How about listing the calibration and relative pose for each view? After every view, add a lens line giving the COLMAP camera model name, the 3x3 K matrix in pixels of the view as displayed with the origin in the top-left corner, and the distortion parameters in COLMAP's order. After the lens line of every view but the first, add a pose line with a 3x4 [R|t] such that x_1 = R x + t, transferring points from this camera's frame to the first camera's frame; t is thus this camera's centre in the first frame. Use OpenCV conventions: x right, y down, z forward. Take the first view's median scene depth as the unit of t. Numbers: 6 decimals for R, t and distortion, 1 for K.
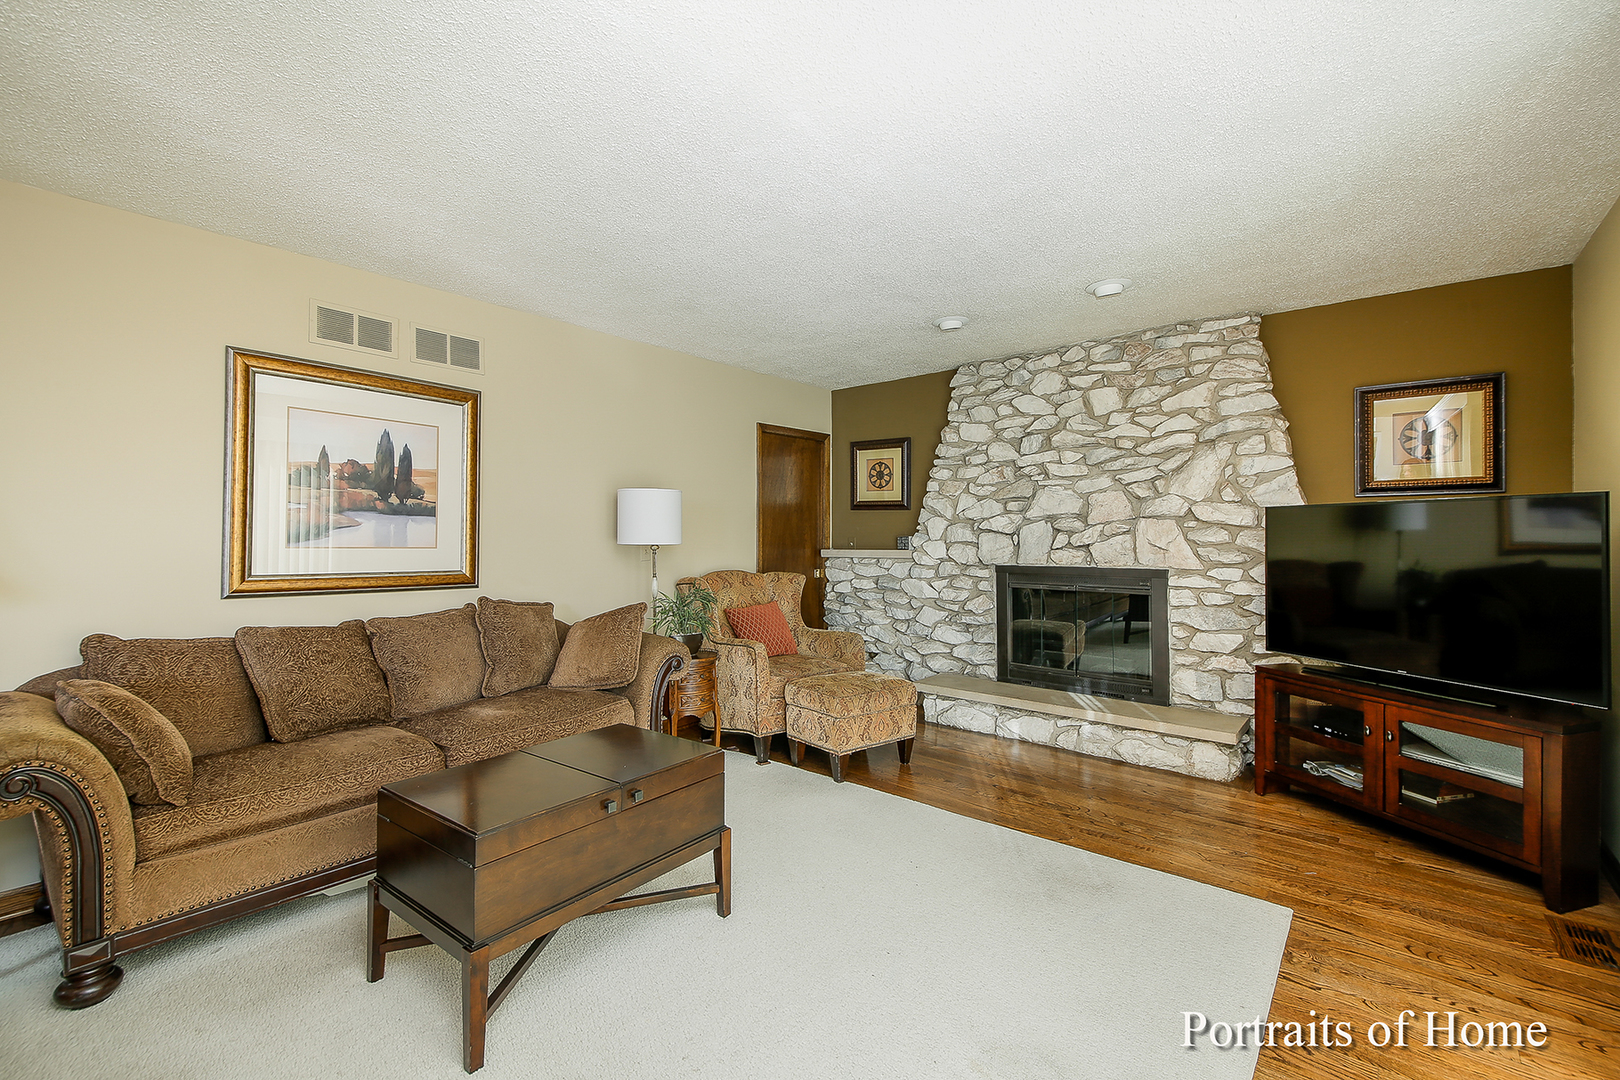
lens RADIAL K [[693.0, 0, 805.5], [0, 693.0, 538.7], [0, 0, 1]] dist [-0.002419, -0.000498]
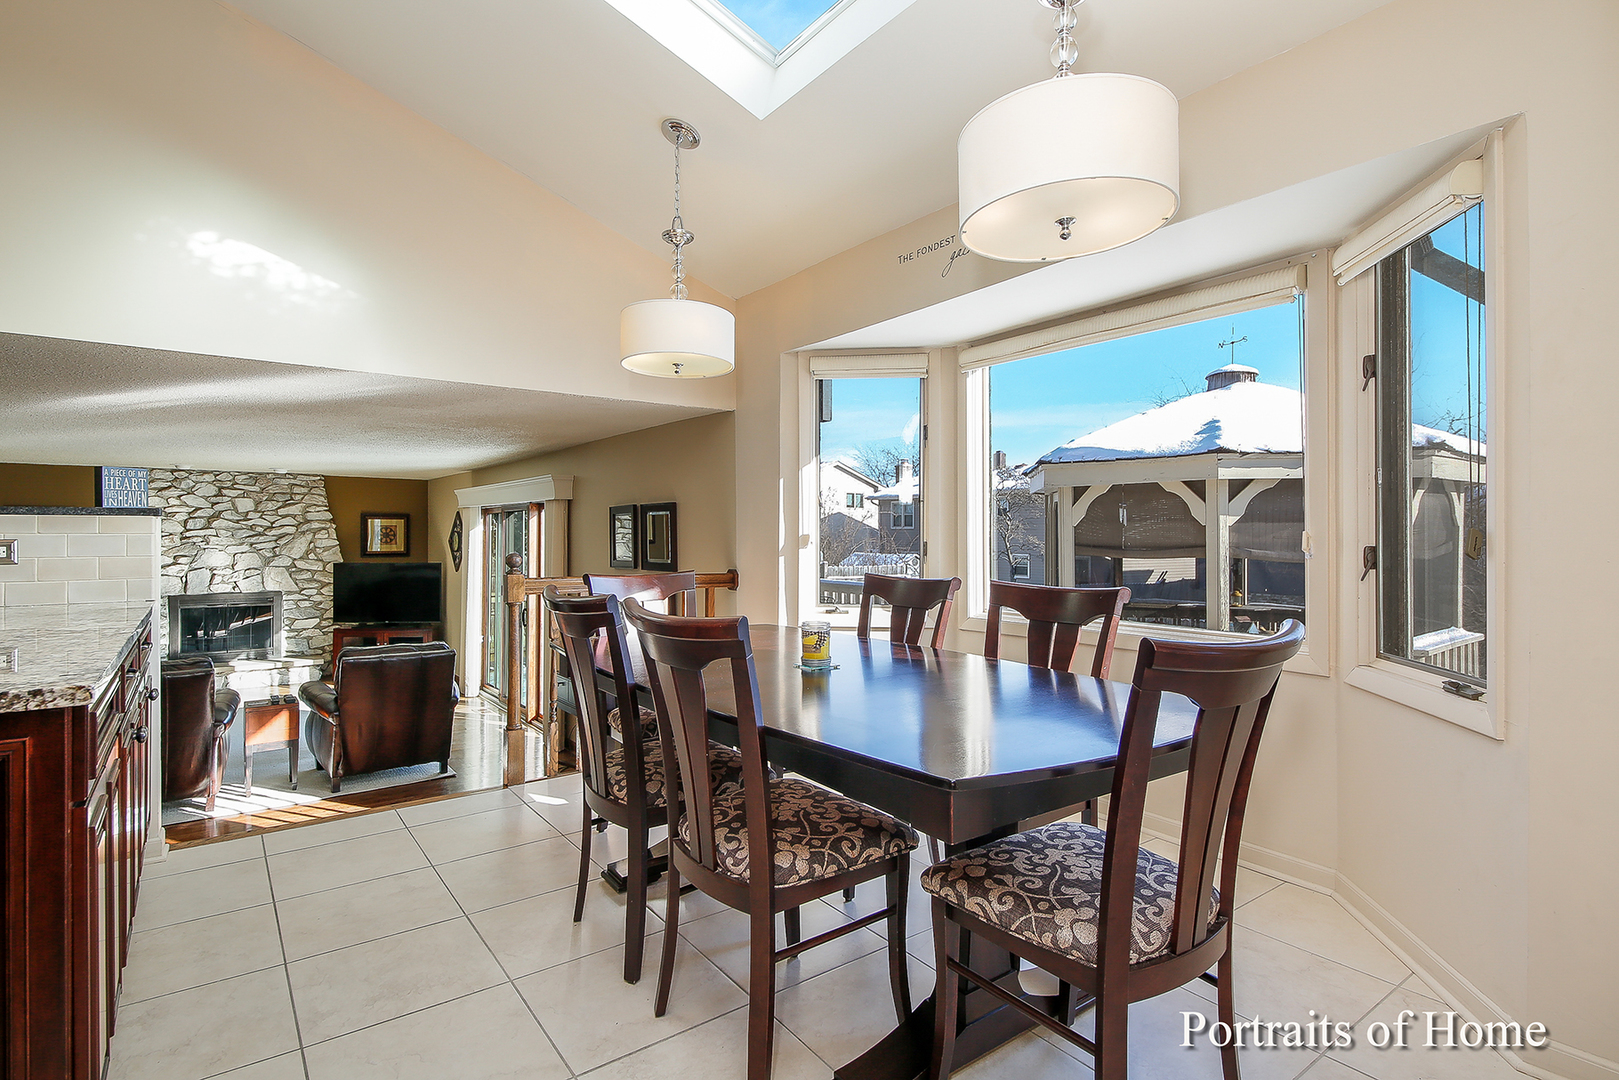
lens RADIAL K [[796.9, 0, 805.1], [0, 796.9, 534.7], [0, 0, 1]] dist [-0.001980, -0.000443]
pose [[0.247954, 0.000521, 0.968772, -1.367187], [-0.004015, 0.999992, 0.000490, -0.131333], [-0.968764, -0.004011, 0.247954, -1.081708]]
